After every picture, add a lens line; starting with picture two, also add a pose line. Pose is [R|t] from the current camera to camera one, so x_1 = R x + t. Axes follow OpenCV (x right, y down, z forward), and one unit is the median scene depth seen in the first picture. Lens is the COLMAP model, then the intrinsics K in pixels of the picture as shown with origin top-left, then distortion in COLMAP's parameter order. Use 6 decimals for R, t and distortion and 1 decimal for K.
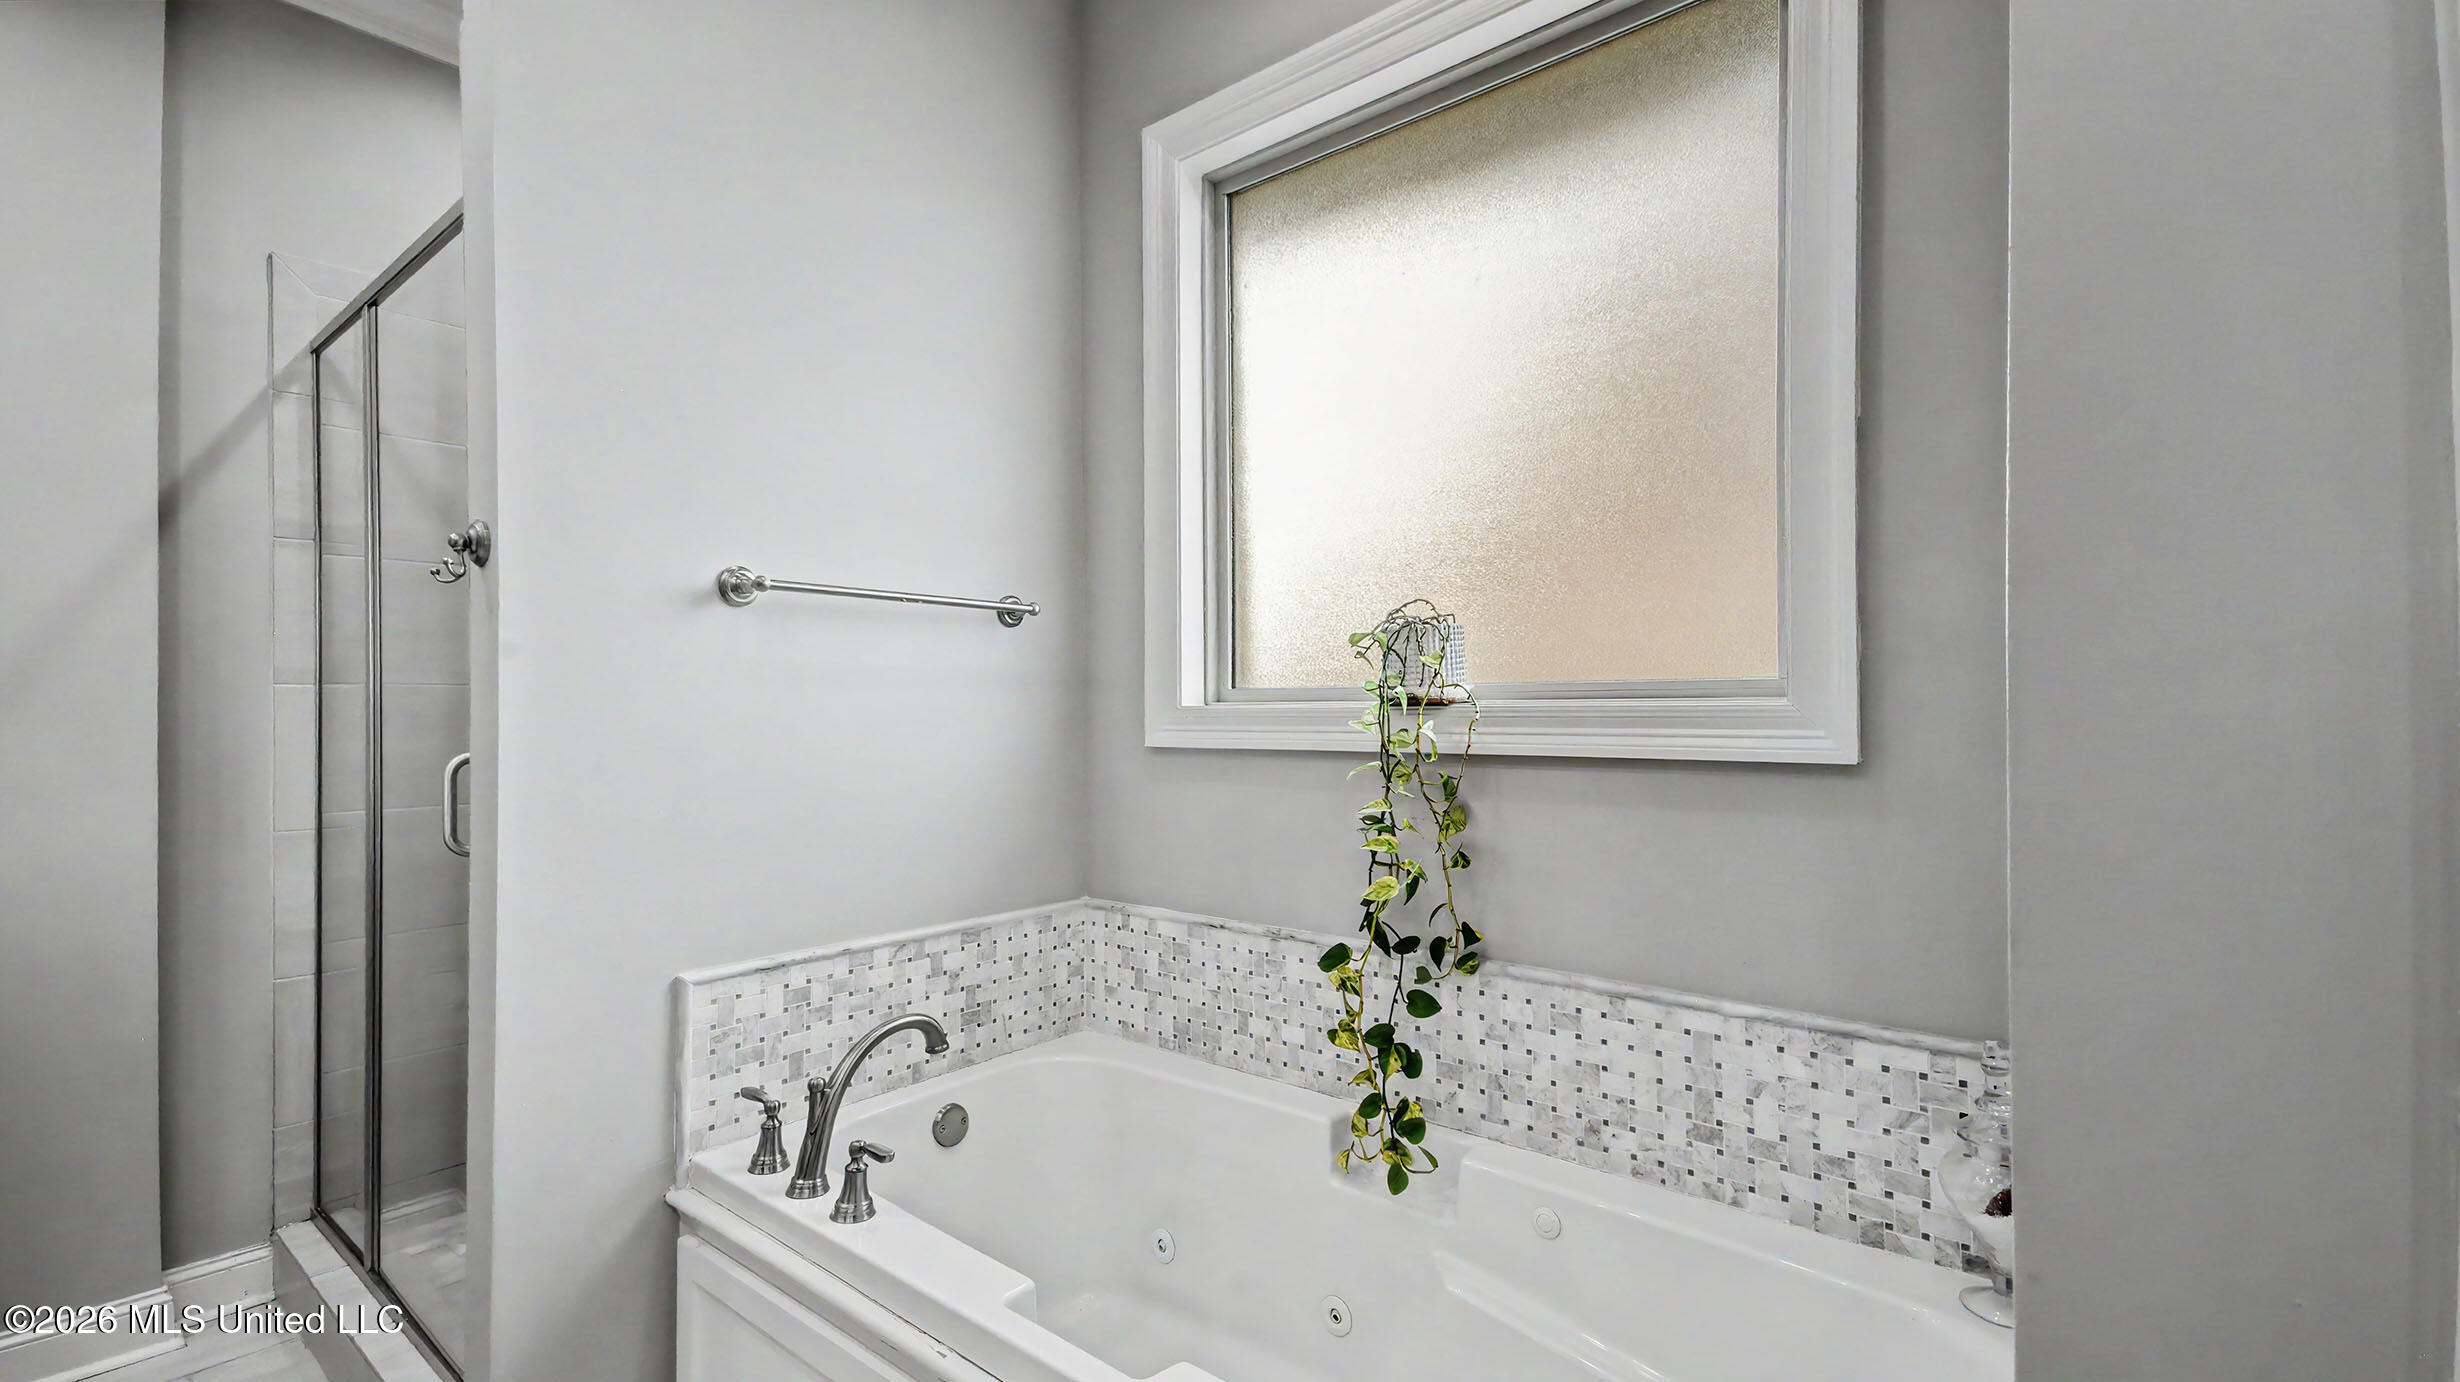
lens RADIAL K [[1082.9, 0, 1232.5], [0, 1082.9, 700.6], [0, 0, 1]] dist [0.057238, -0.027805]
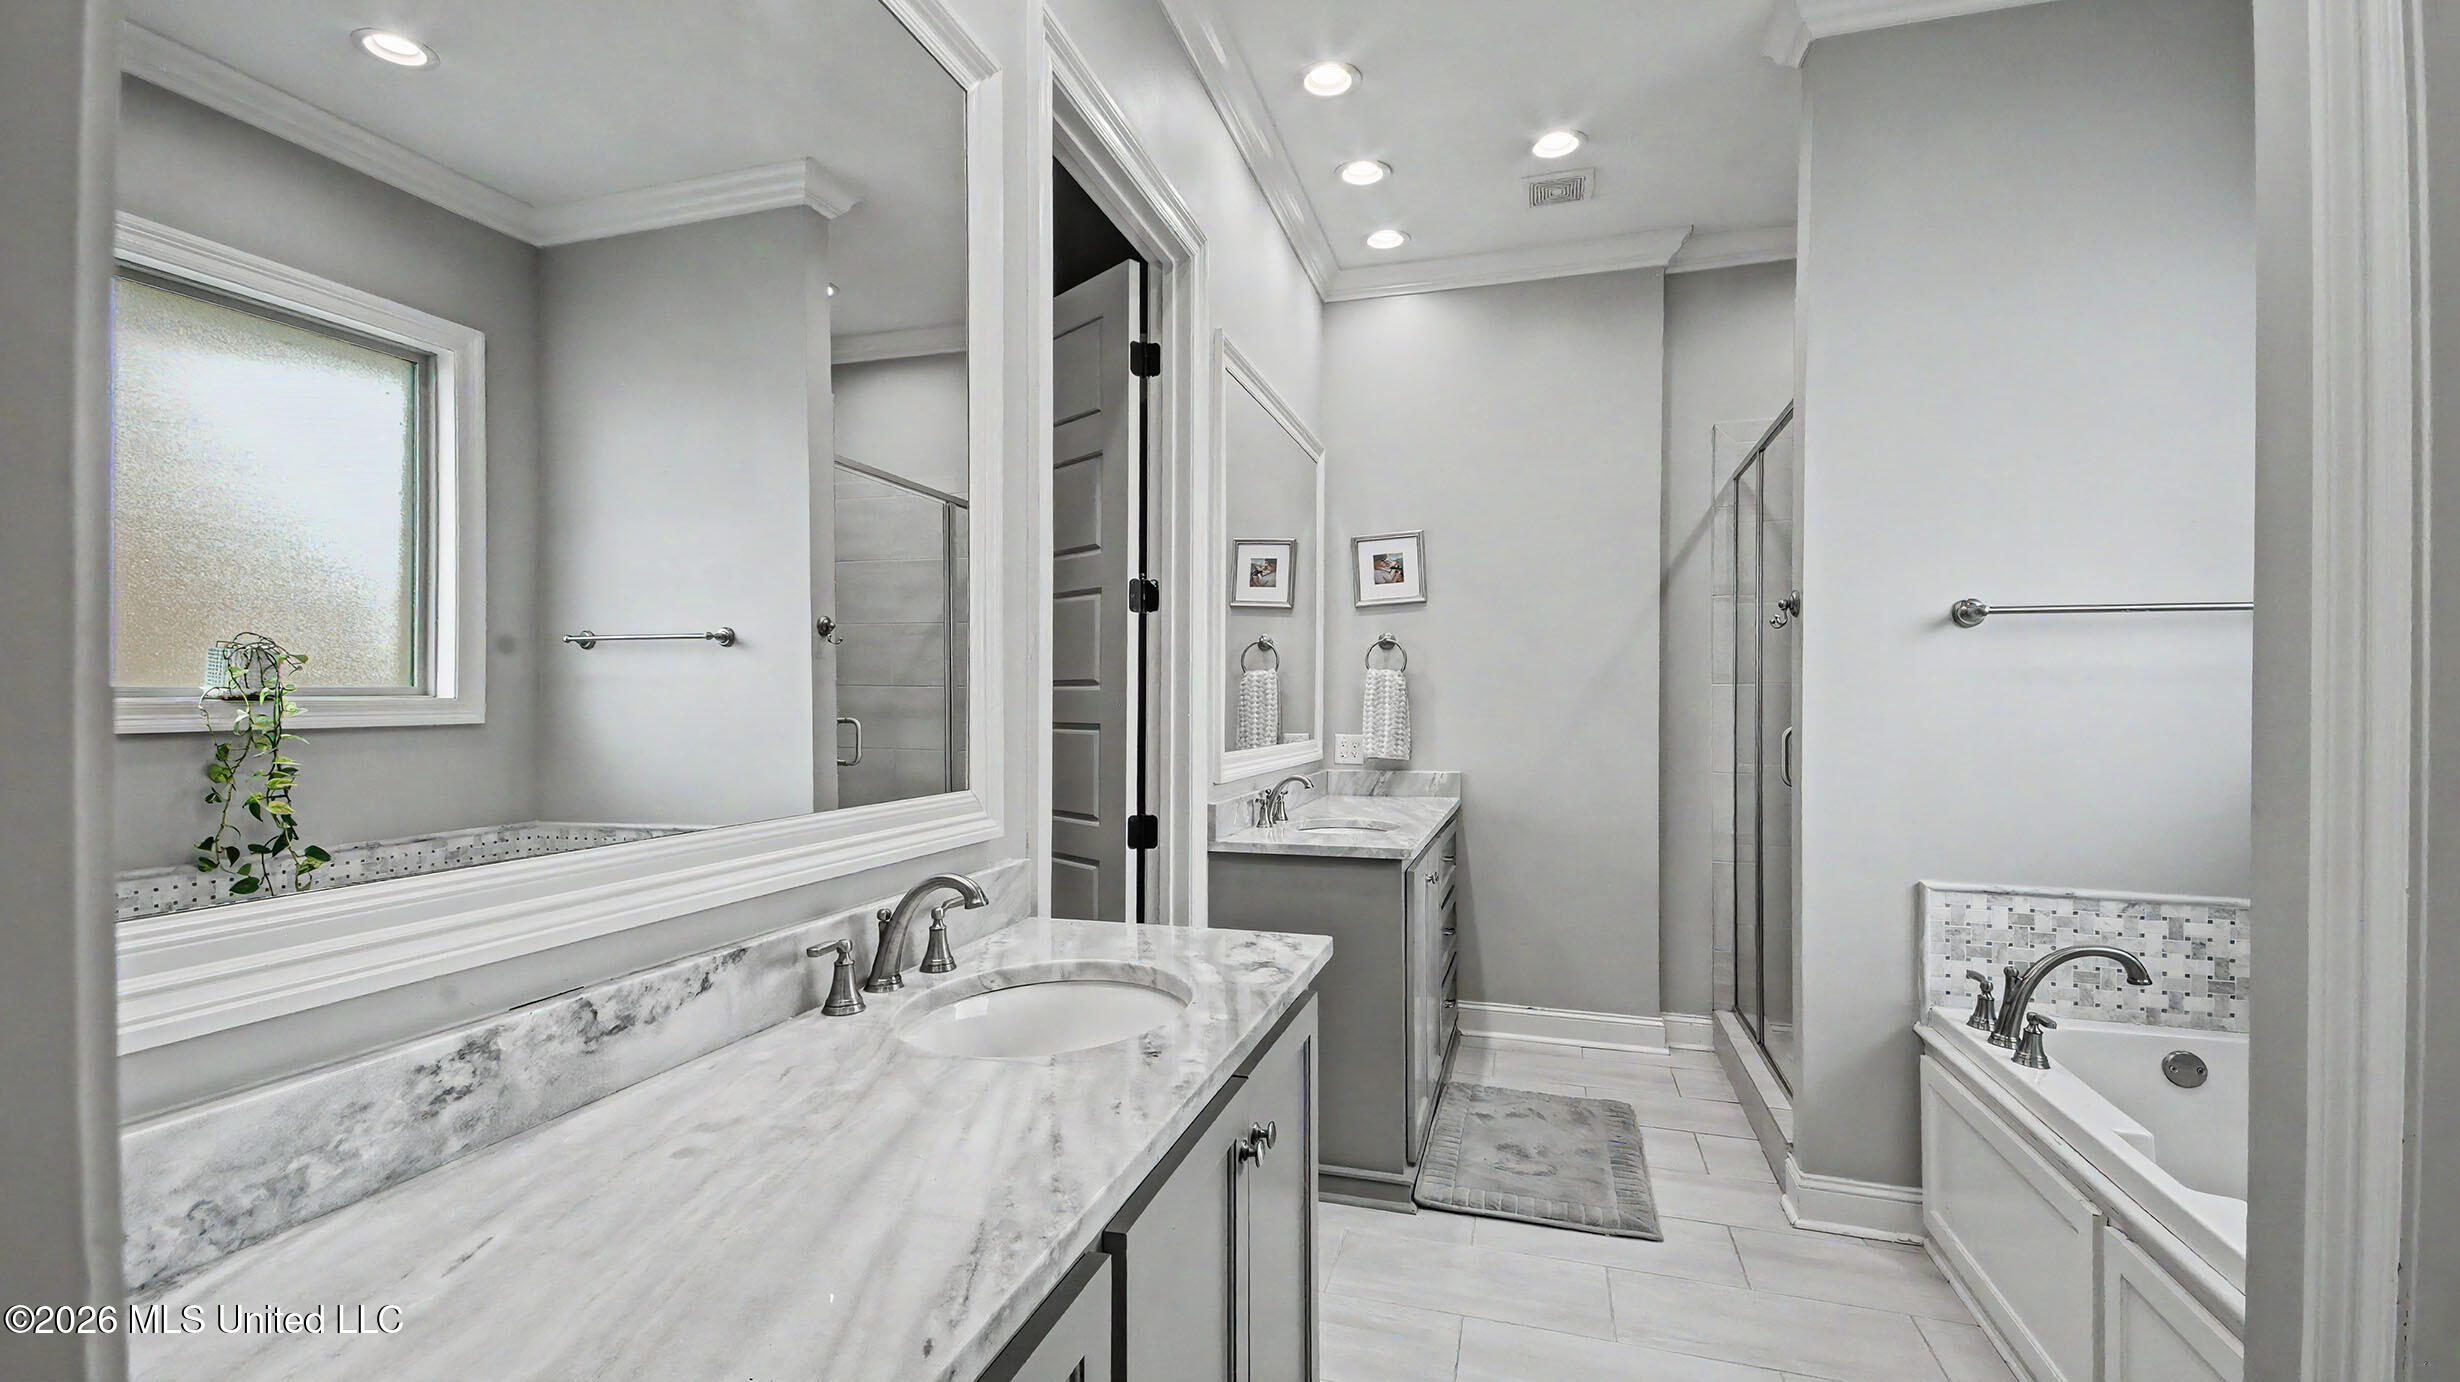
lens RADIAL K [[1082.9, 0, 1232.5], [0, 1082.9, 700.6], [0, 0, 1]] dist [0.057238, -0.027805]
pose [[0.406195, 0.006123, -0.913766, 0.437195], [0.000063, 0.999977, 0.006729, -0.002445], [0.913786, -0.002791, 0.406186, -0.410743]]
